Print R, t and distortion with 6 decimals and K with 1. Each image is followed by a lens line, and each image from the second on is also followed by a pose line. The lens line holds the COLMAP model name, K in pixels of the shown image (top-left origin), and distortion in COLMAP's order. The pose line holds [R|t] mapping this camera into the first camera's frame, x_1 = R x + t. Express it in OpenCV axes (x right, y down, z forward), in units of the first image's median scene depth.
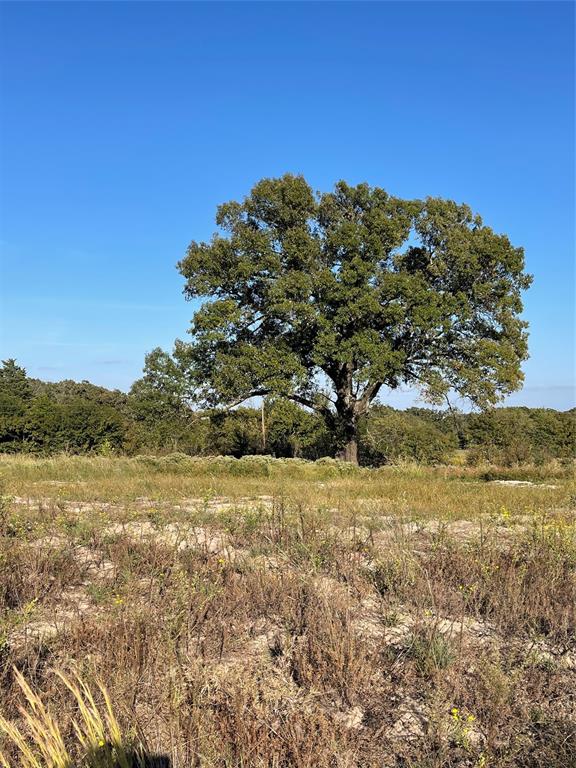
lens RADIAL K [[872.0, 0, 260.5], [0, 872.0, 406.5], [0, 0, 1]] dist [0.041438, 0.000000]
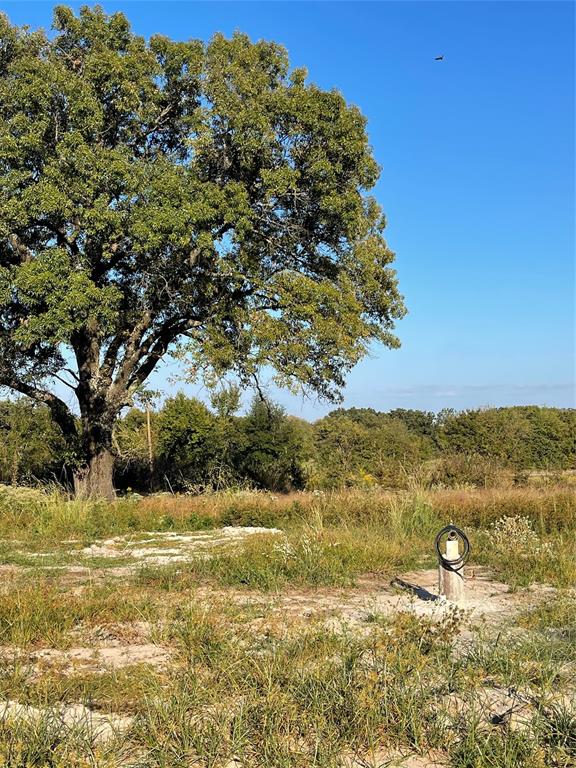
lens RADIAL K [[1008.3, 0, 285.2], [0, 1008.3, 385.2], [0, 0, 1]] dist [0.104162, 0.000000]
pose [[0.999518, -0.013634, 0.027891, 0.288339], [0.014409, 0.999511, -0.027760, 0.020317], [-0.027499, 0.028148, 0.999225, 0.420232]]
